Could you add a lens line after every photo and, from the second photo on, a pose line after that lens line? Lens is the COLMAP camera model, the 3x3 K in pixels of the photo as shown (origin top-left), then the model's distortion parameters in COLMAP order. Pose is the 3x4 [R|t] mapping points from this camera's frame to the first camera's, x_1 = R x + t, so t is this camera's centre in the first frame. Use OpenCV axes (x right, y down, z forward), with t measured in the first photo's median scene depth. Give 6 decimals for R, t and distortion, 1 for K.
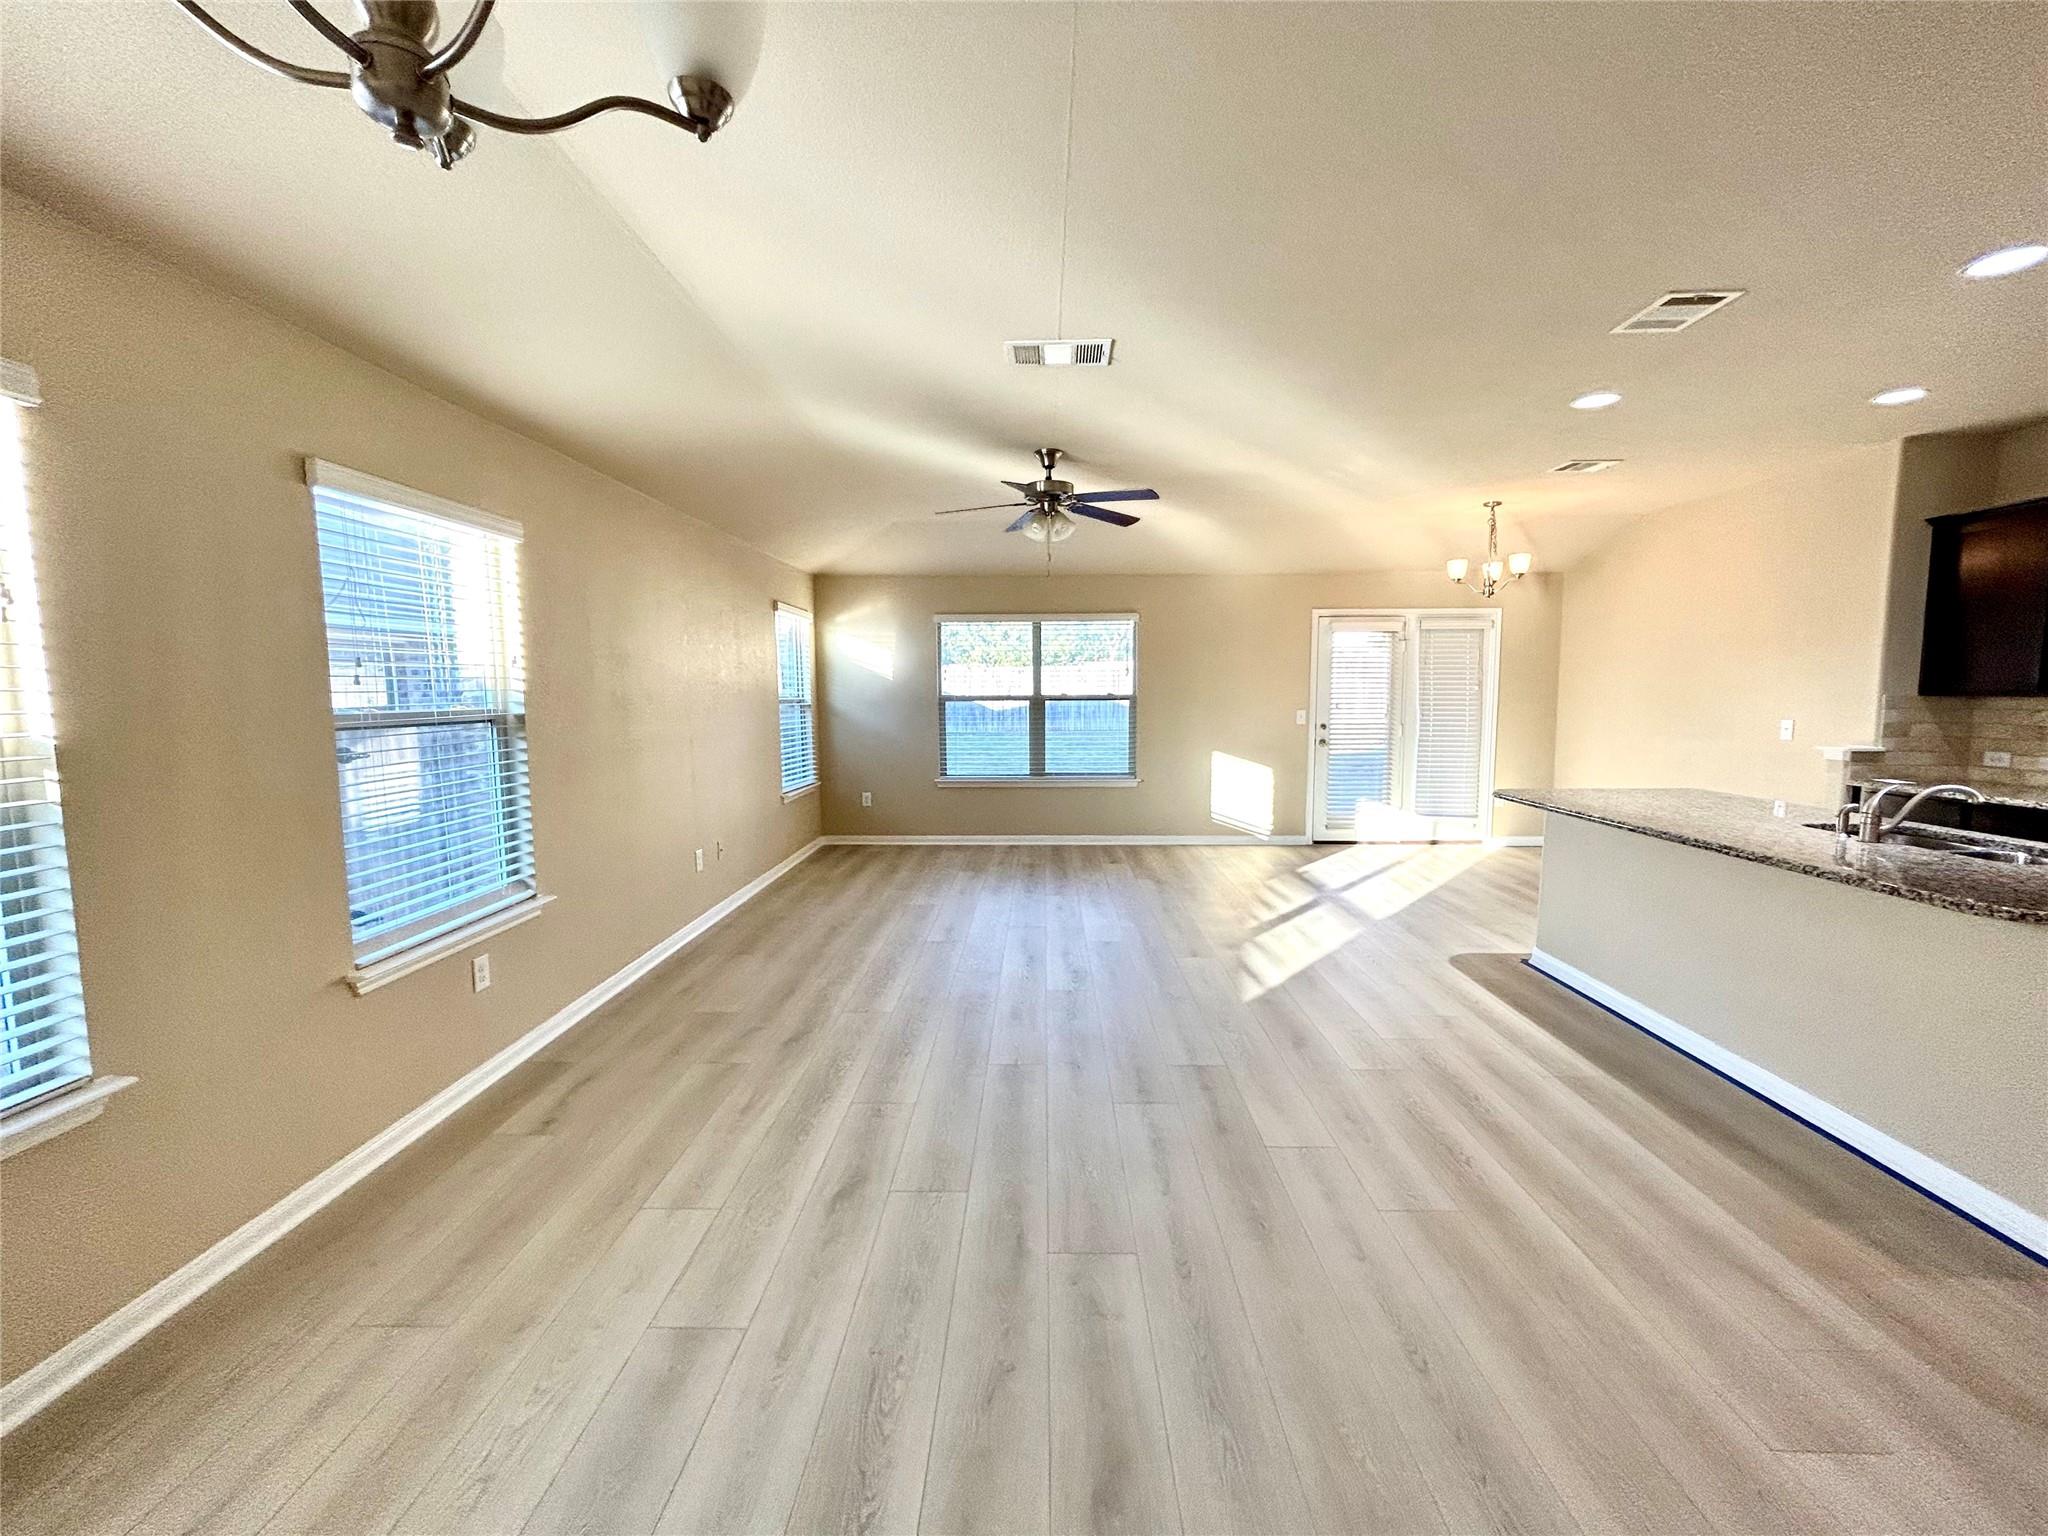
lens RADIAL K [[830.4, 0, 1024.0], [0, 830.4, 768.0], [0, 0, 1]] dist [-0.000234, 0.000573]
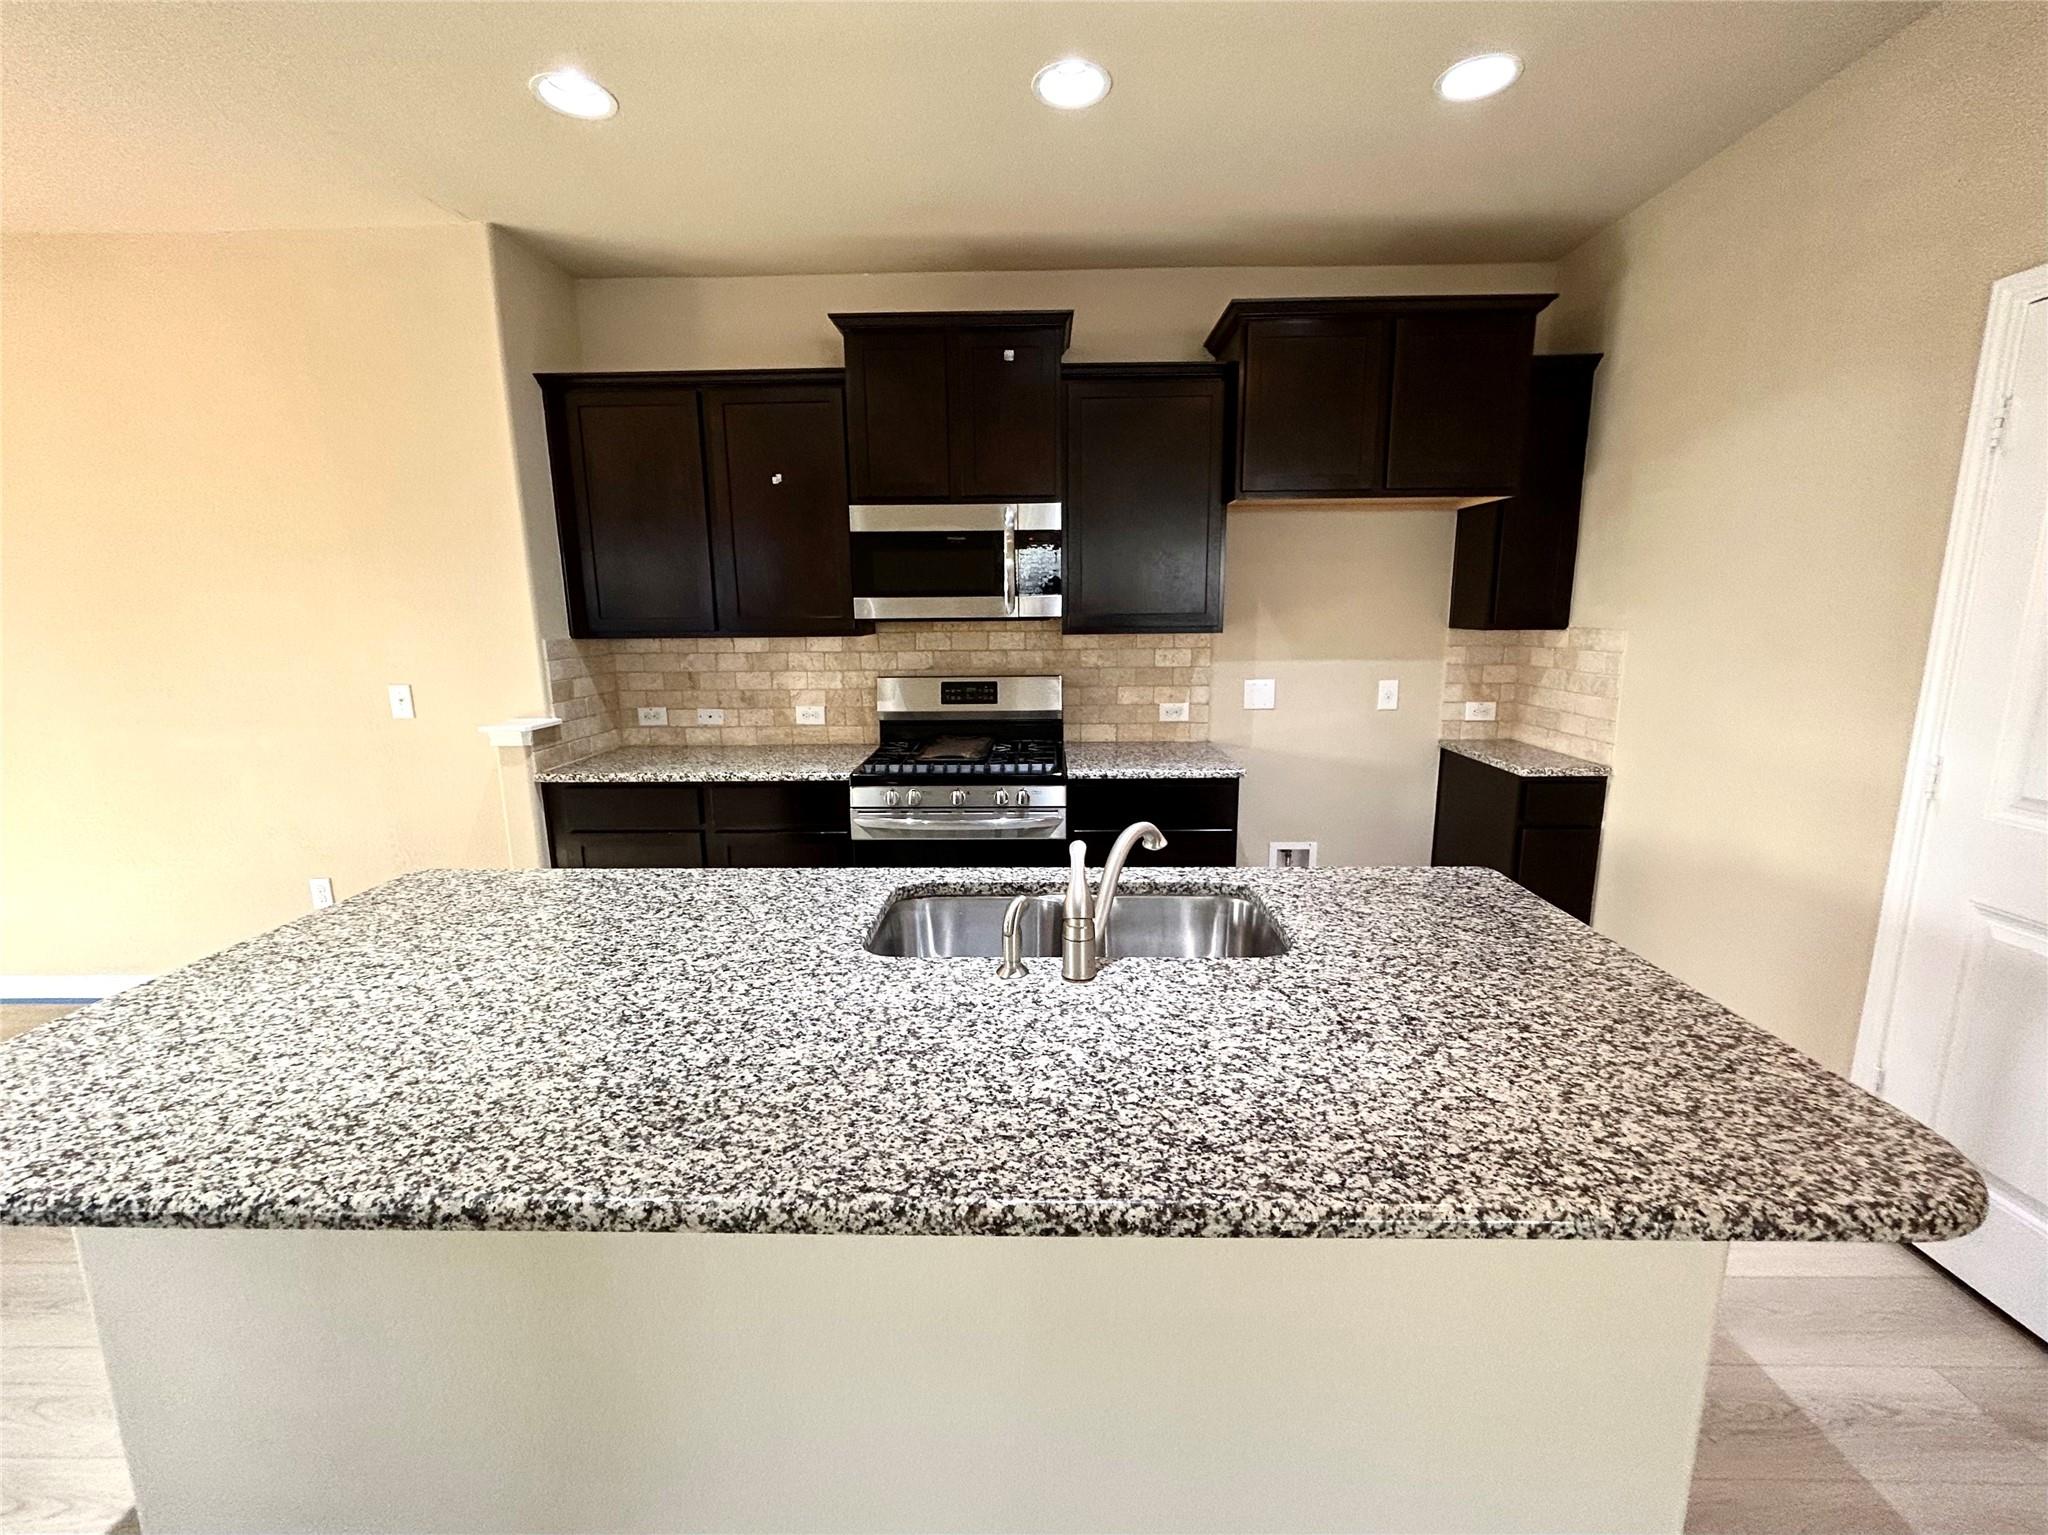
lens RADIAL K [[851.9, 0, 1024.0], [0, 851.9, 767.5], [0, 0, 1]] dist [-0.000252, 0.000020]
pose [[-0.000751, -0.181703, 0.983353, 0.517978], [0.108188, 0.977567, 0.180717, -0.102324], [-0.994130, 0.106523, 0.018924, 0.911937]]
